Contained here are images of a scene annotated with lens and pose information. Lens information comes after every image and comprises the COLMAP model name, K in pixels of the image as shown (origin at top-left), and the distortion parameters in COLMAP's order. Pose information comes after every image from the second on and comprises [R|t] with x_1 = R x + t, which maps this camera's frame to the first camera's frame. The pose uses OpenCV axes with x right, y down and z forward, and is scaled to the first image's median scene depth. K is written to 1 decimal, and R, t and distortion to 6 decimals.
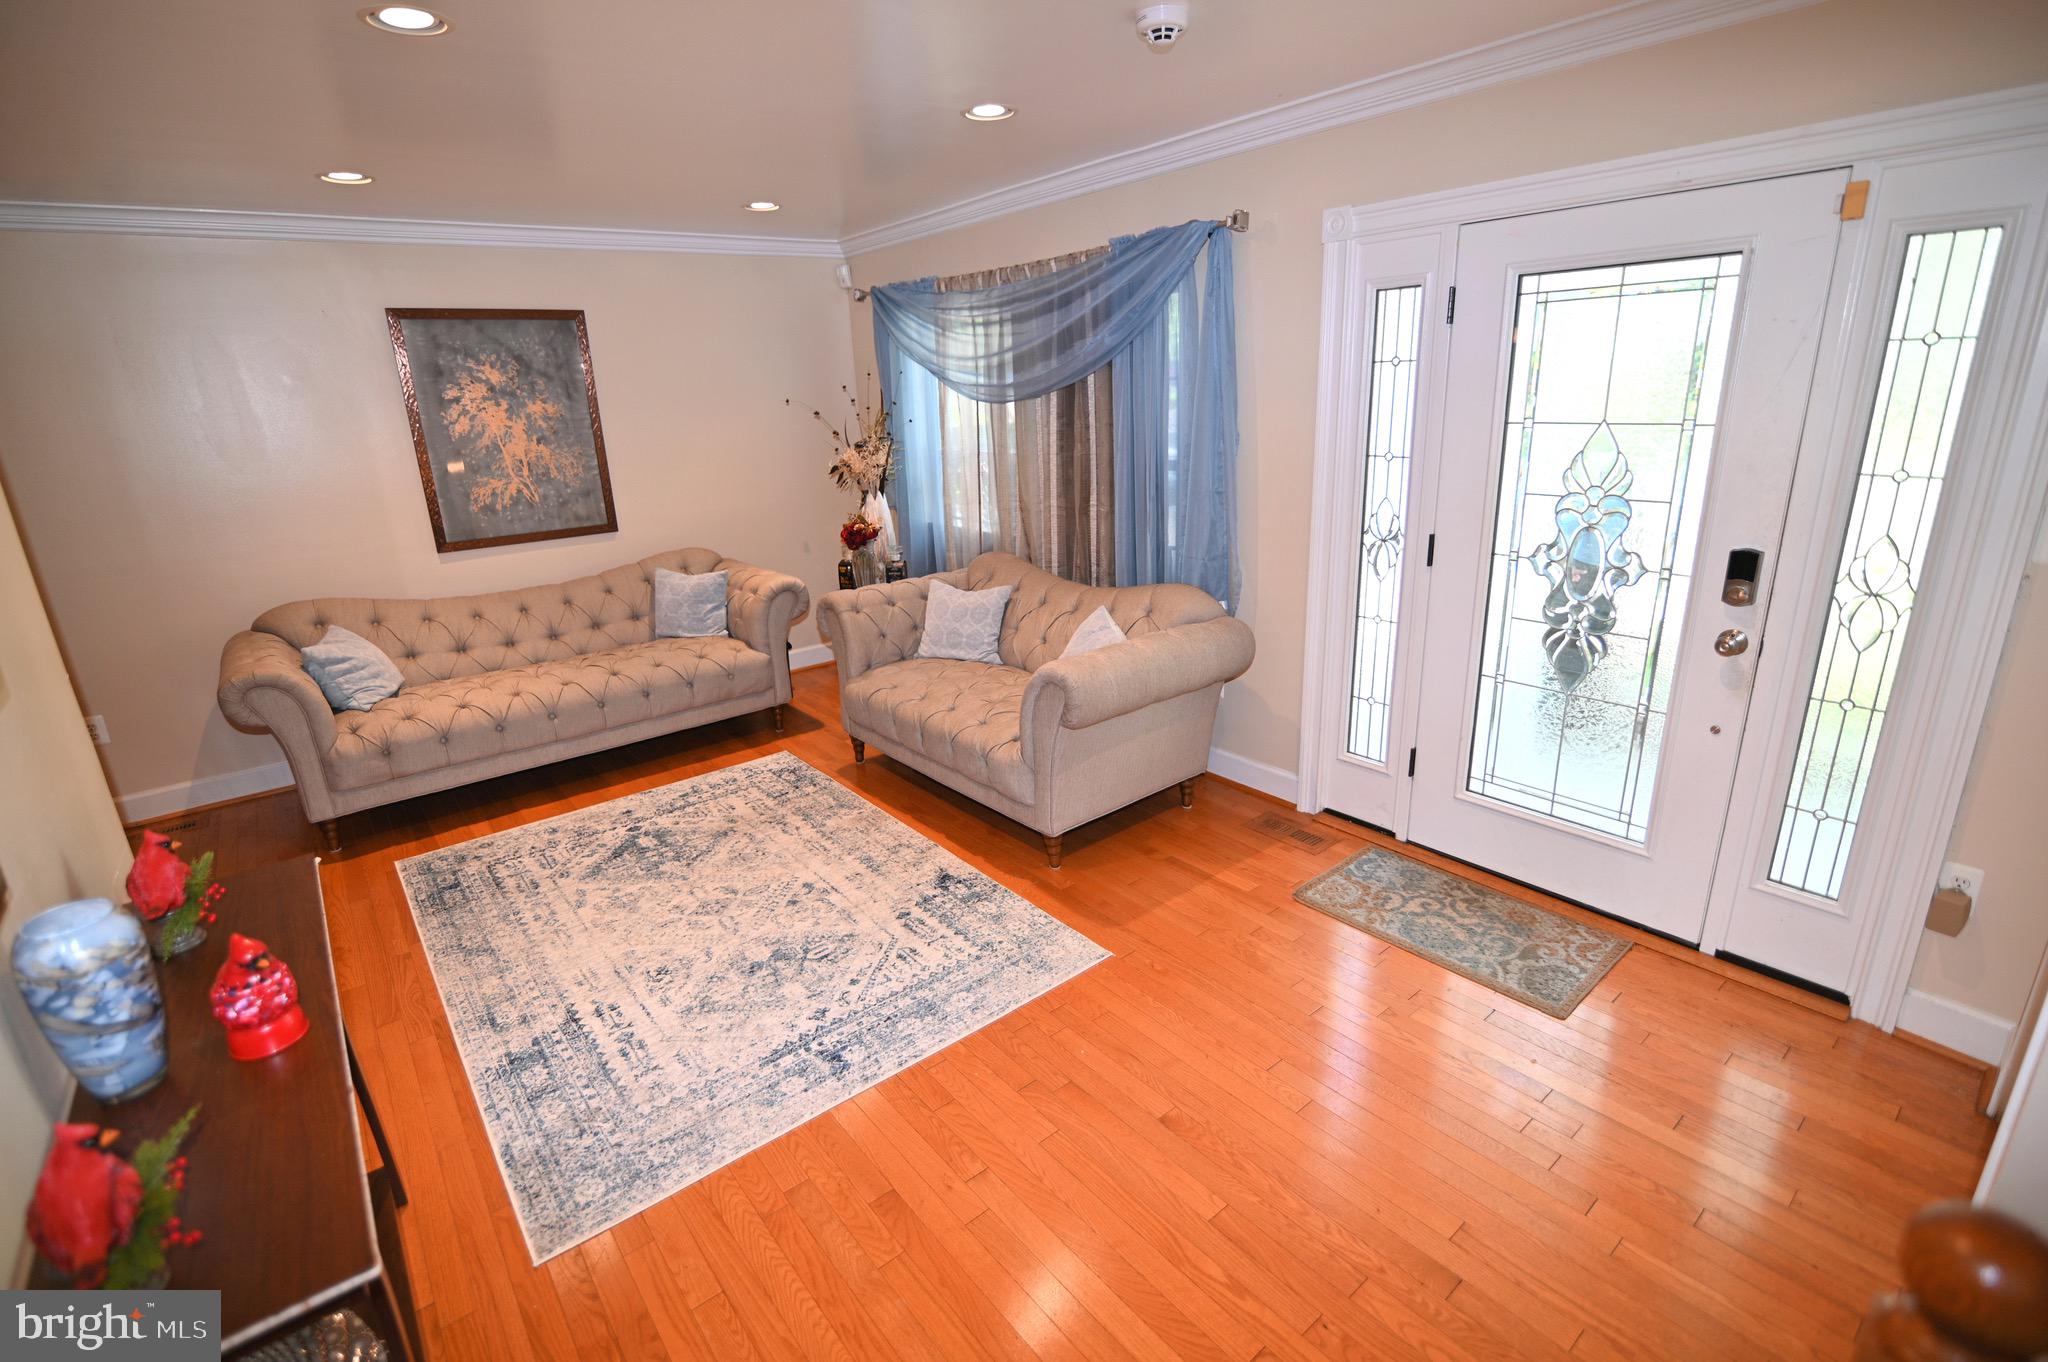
lens RADIAL K [[929.8, 0, 1024.0], [0, 929.8, 681.0], [0, 0, 1]] dist [-0.022957, 0.002022]
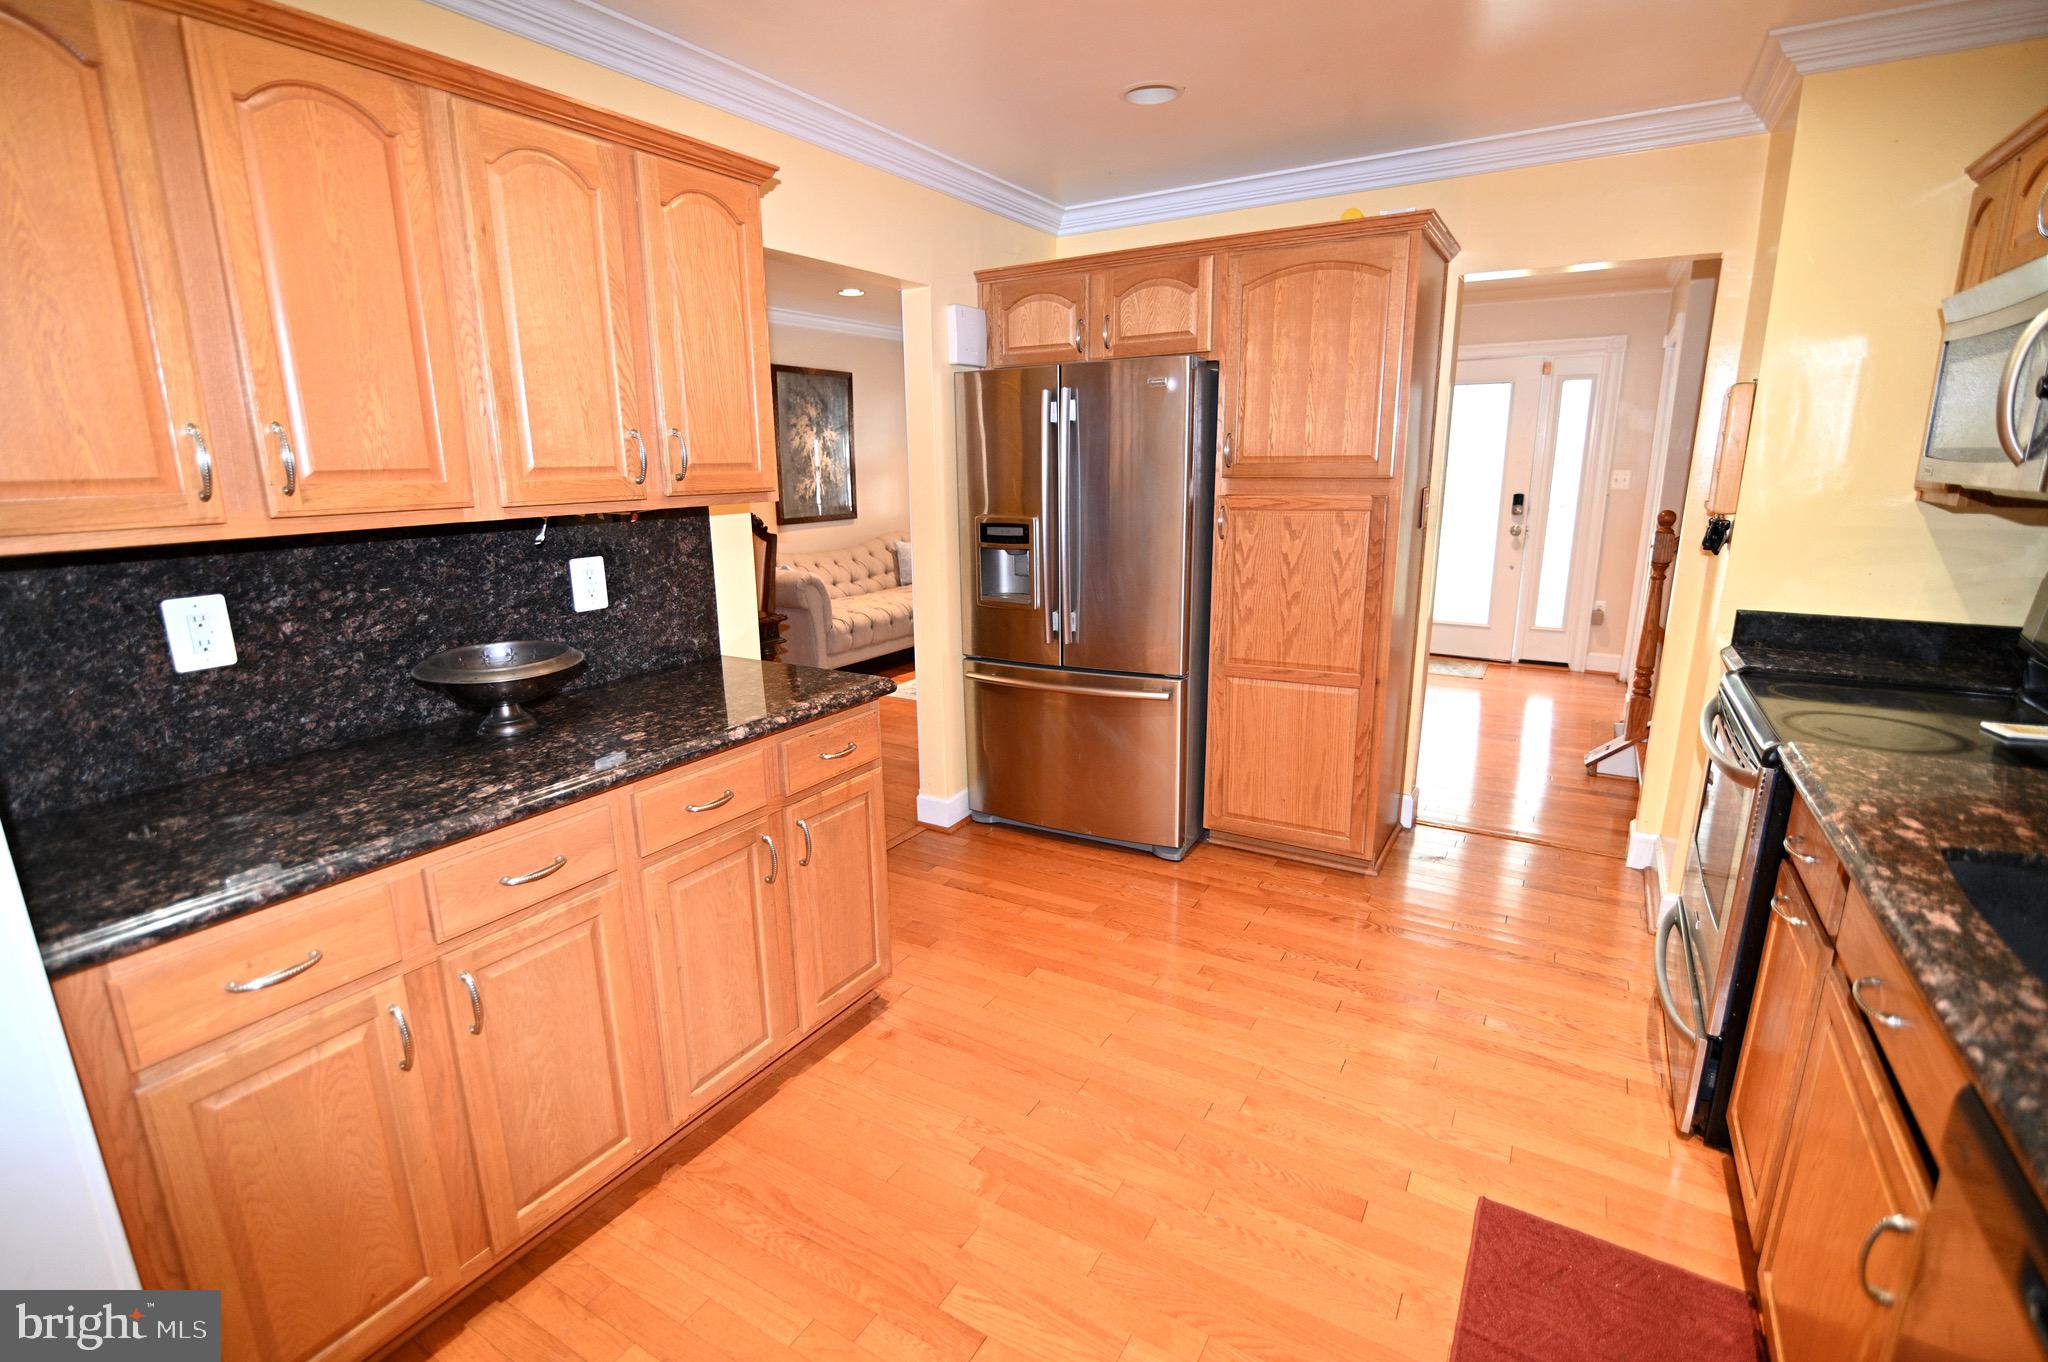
lens RADIAL K [[948.4, 0, 982.7], [0, 948.4, 683.7], [0, 0, 1]] dist [-0.024675, 0.001534]
pose [[0.950326, -0.048610, 0.307436, -0.960028], [0.072969, 0.994997, -0.068232, 0.296642], [-0.302581, 0.087276, 0.949119, -0.655569]]
